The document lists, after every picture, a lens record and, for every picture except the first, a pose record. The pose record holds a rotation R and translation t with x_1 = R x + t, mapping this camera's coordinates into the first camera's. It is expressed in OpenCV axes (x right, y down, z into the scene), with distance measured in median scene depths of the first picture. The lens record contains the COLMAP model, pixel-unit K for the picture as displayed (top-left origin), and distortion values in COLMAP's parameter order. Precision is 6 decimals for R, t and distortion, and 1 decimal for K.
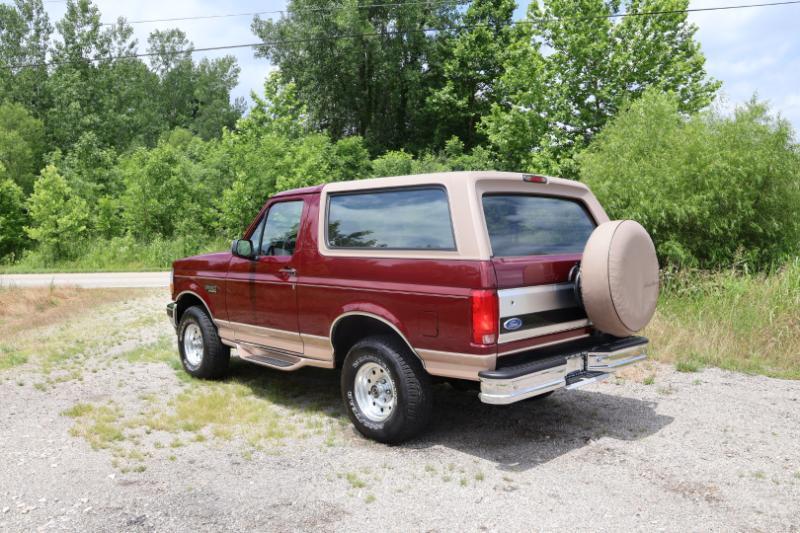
lens RADIAL K [[673.1, 0, 397.8], [0, 673.1, 264.0], [0, 0, 1]] dist [-0.148554, 0.117801]
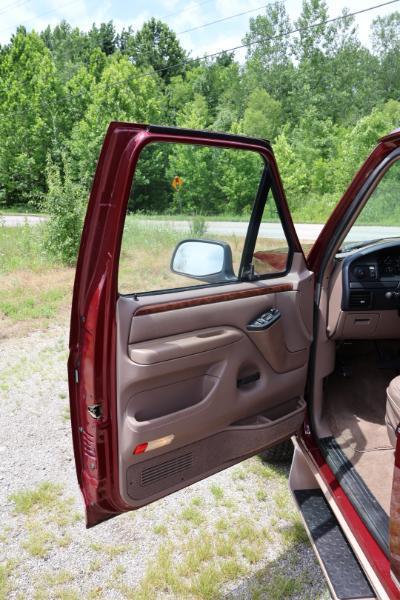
lens RADIAL K [[504.8, 0, 197.1], [0, 504.8, 300.7], [0, 0, 1]] dist [-0.148554, 0.117801]
pose [[0.770473, 0.133387, -0.623361, -0.014505], [-0.021046, 0.982653, 0.184255, -0.010540], [0.637125, -0.128844, 0.759915, 0.127011]]
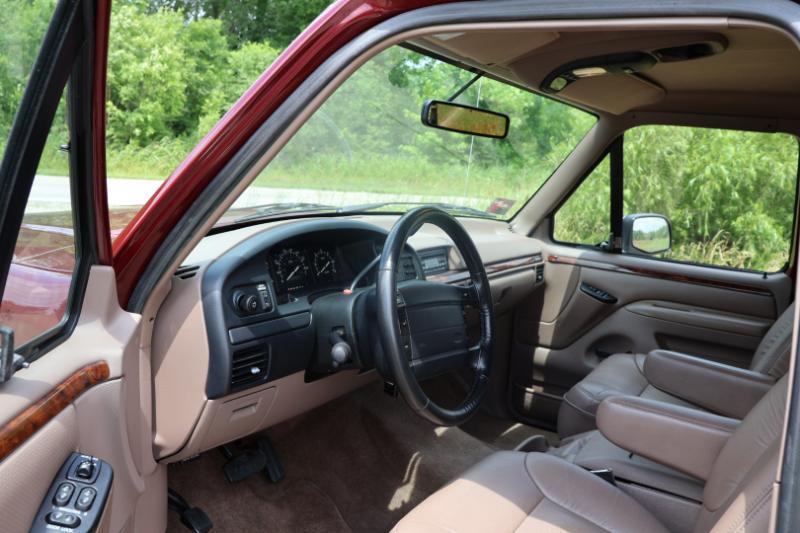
lens RADIAL K [[677.1, 0, 406.3], [0, 677.1, 274.1], [0, 0, 1]] dist [-0.104867, 0.010987]
pose [[0.962691, 0.049919, 0.265957, -0.039513], [-0.086455, 0.988065, 0.127485, -0.009631], [-0.256419, -0.145722, 0.955518, 0.152206]]
